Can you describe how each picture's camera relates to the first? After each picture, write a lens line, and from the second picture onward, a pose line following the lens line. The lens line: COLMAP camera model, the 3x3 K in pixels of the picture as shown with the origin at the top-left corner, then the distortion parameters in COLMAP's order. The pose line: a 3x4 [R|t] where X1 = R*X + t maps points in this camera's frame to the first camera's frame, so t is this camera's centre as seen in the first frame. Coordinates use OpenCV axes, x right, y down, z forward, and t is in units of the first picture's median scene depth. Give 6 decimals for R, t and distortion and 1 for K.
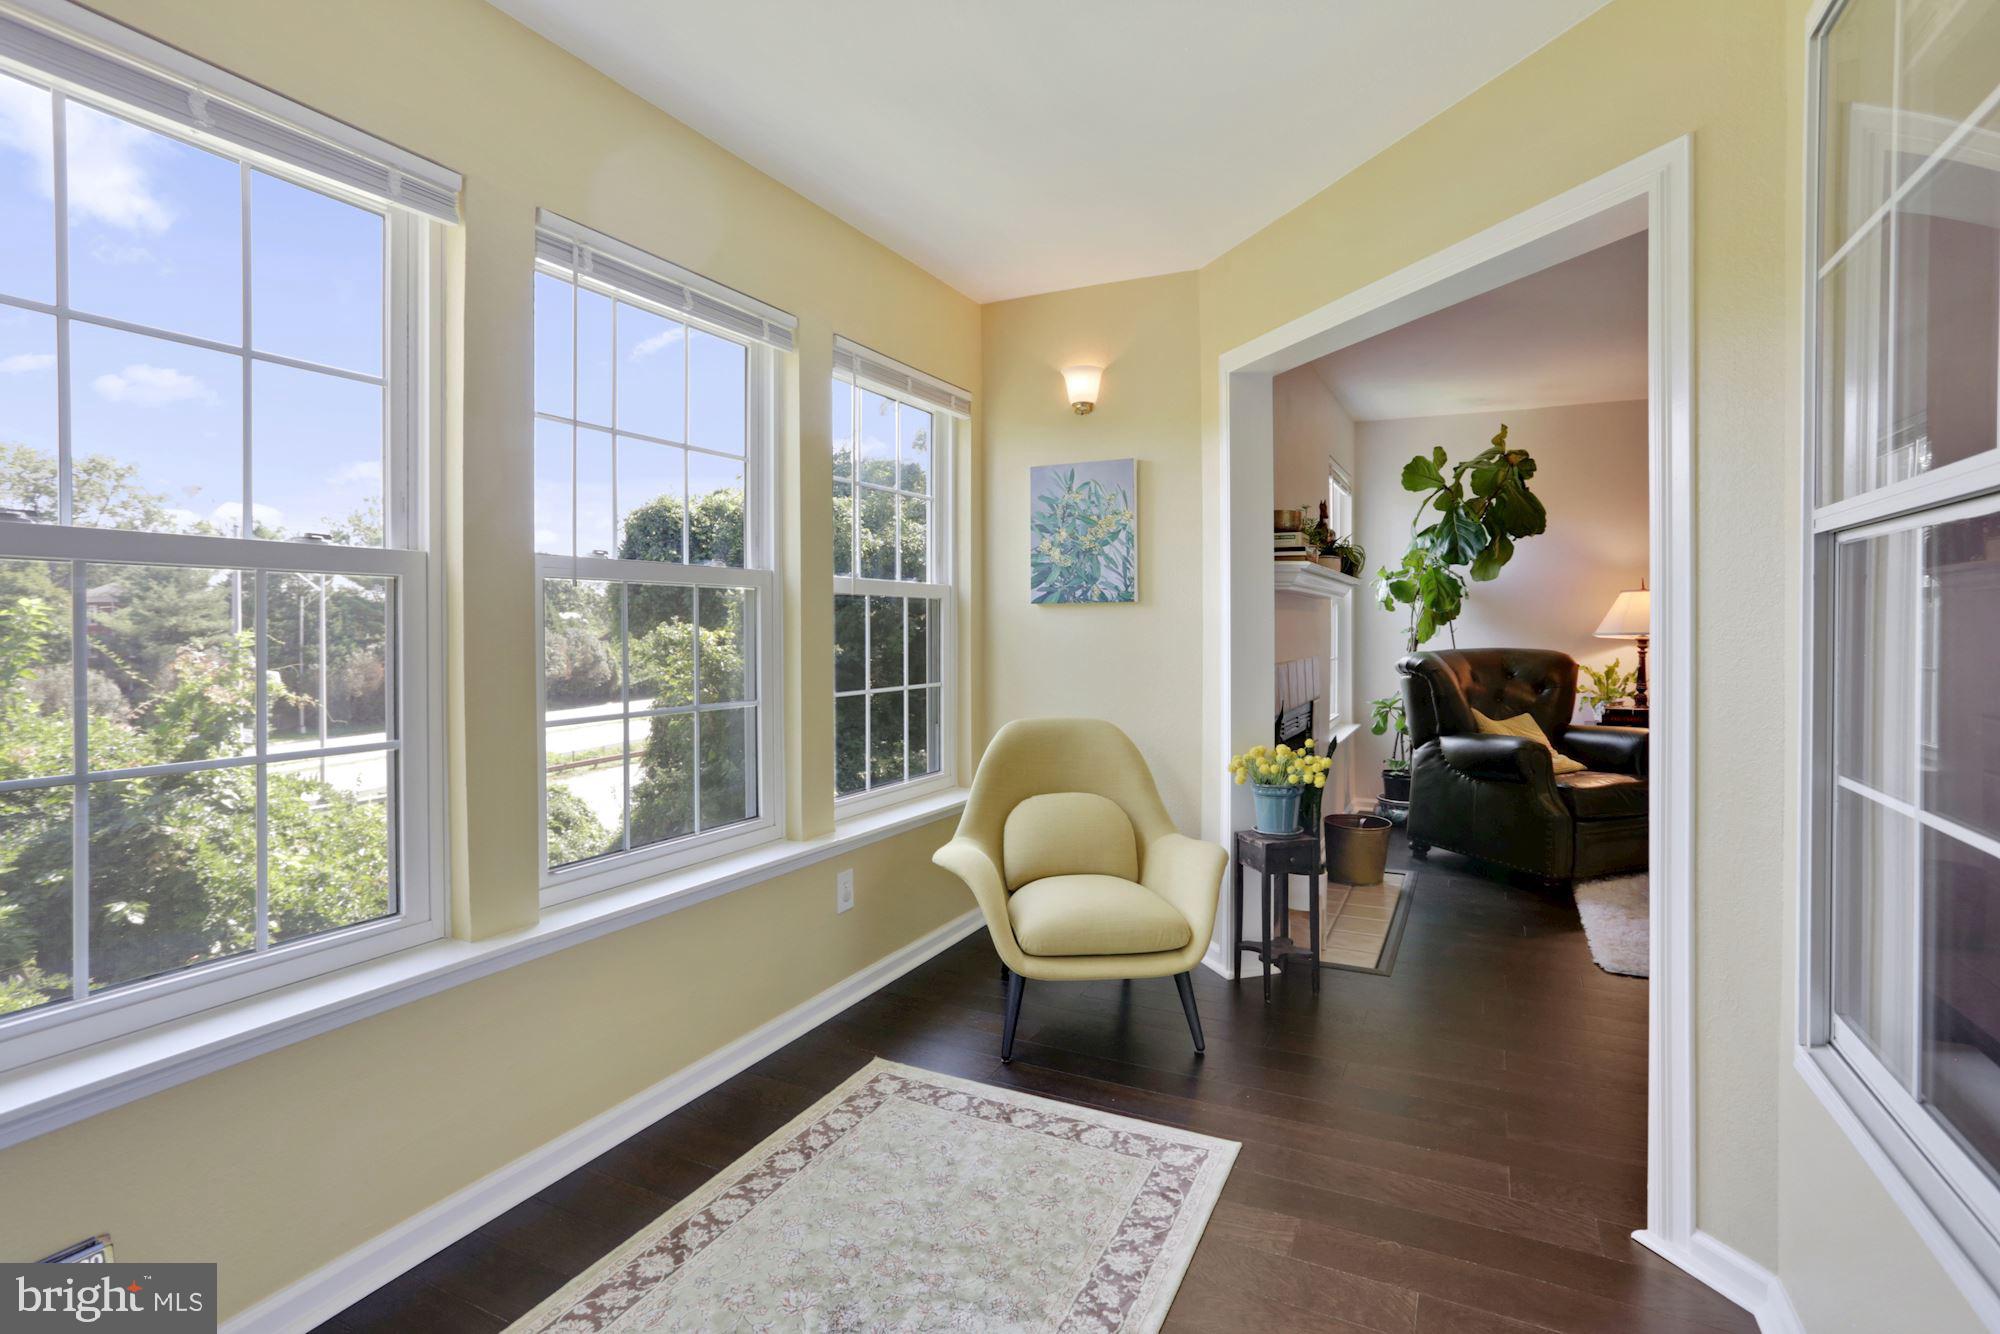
lens RADIAL K [[987.8, 0, 1004.4], [0, 987.8, 630.9], [0, 0, 1]] dist [-0.052128, 0.029362]
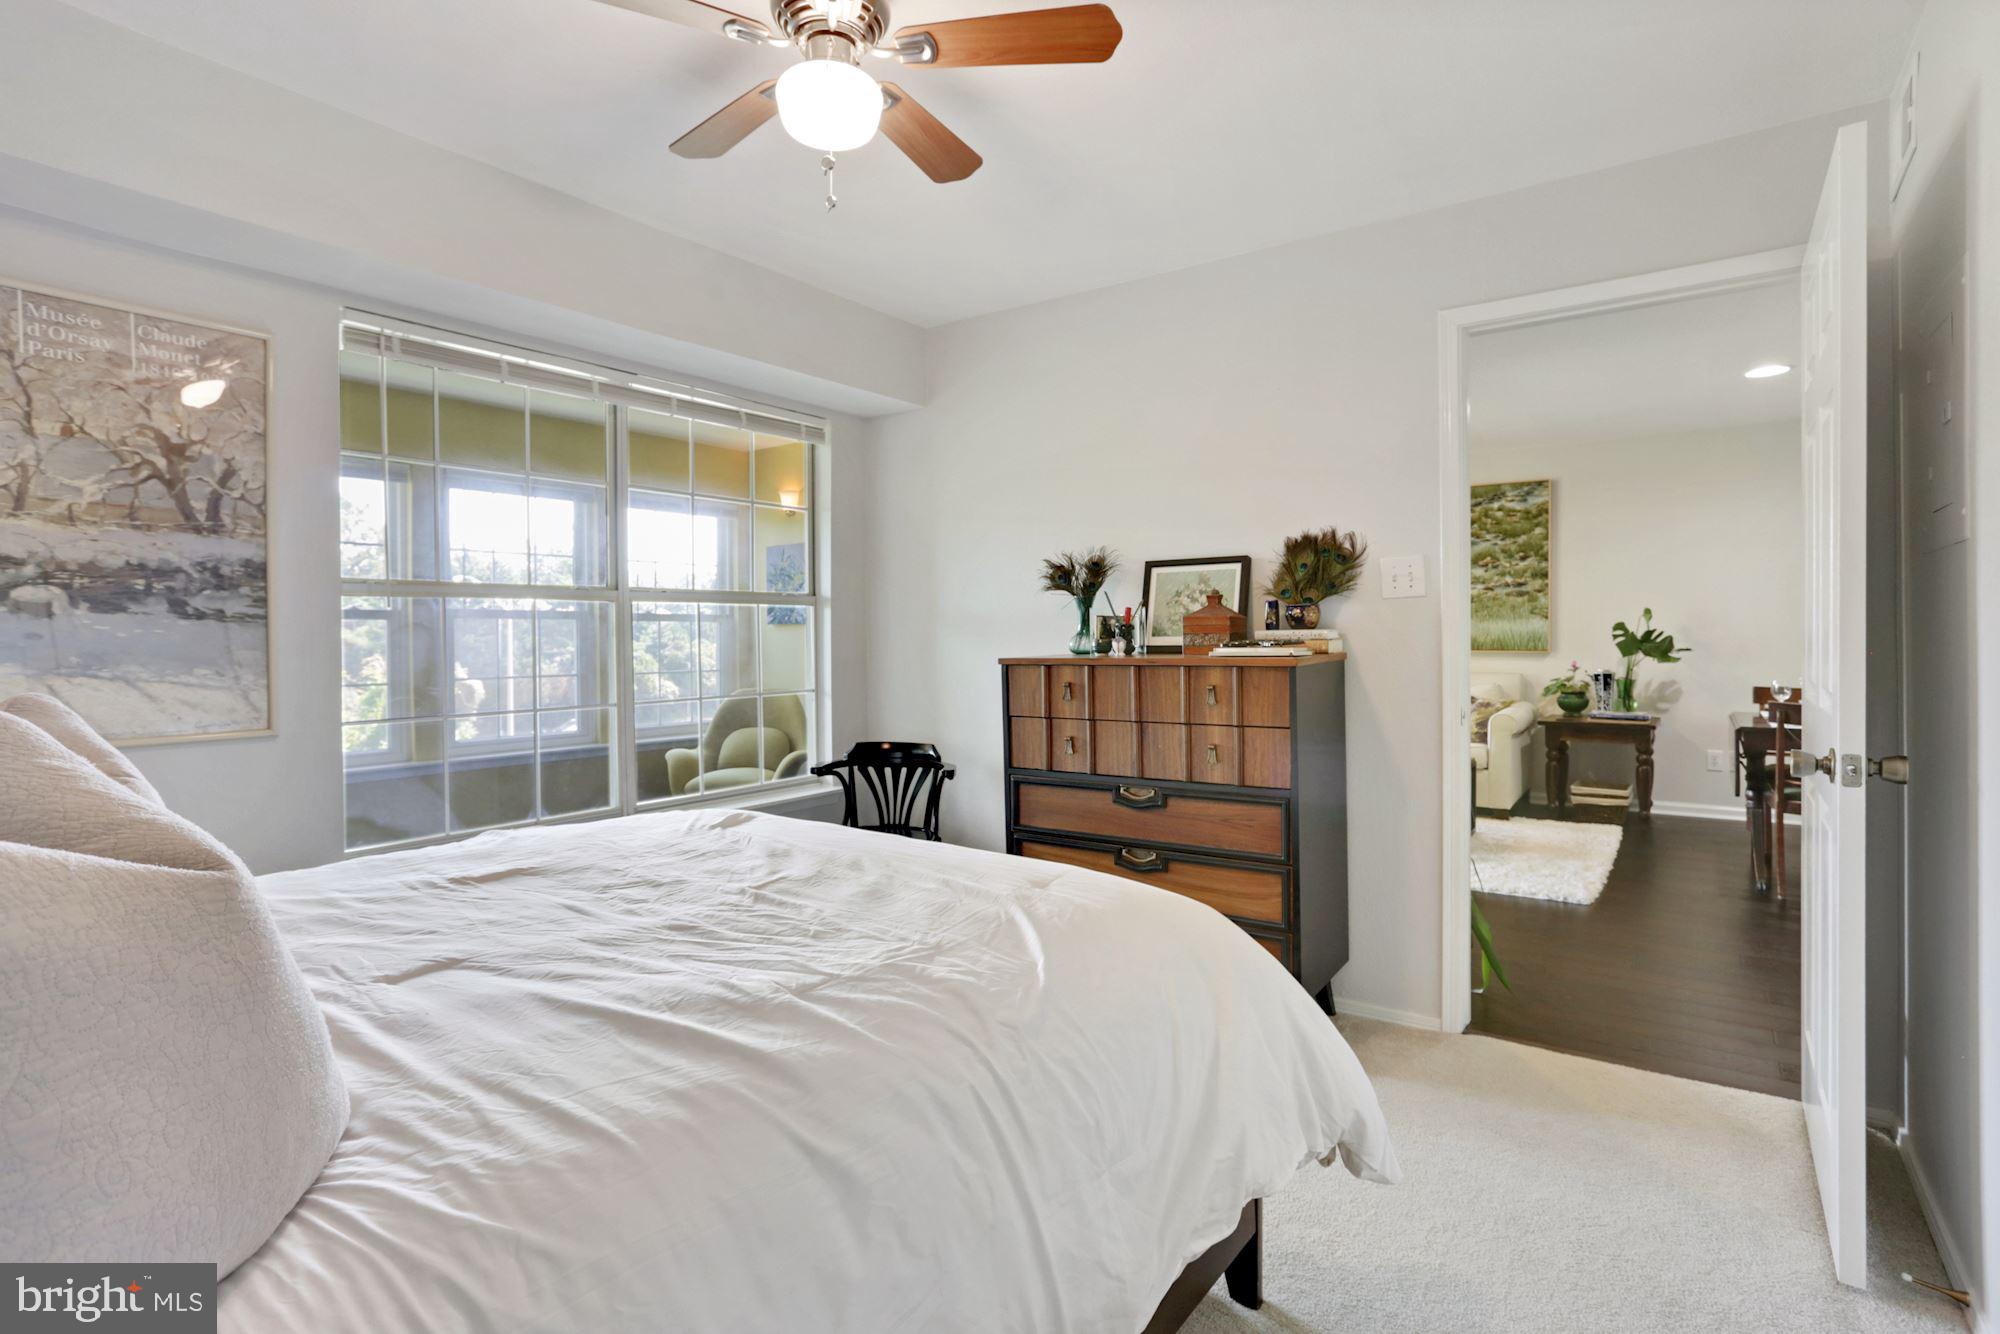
lens RADIAL K [[983.1, 0, 997.0], [0, 983.1, 646.0], [0, 0, 1]] dist [-0.053178, 0.031055]
pose [[0.986970, -0.004399, -0.160842, 0.559662], [0.004920, 0.999984, 0.002841, 0.006952], [0.160827, -0.003595, 0.986976, -0.511691]]
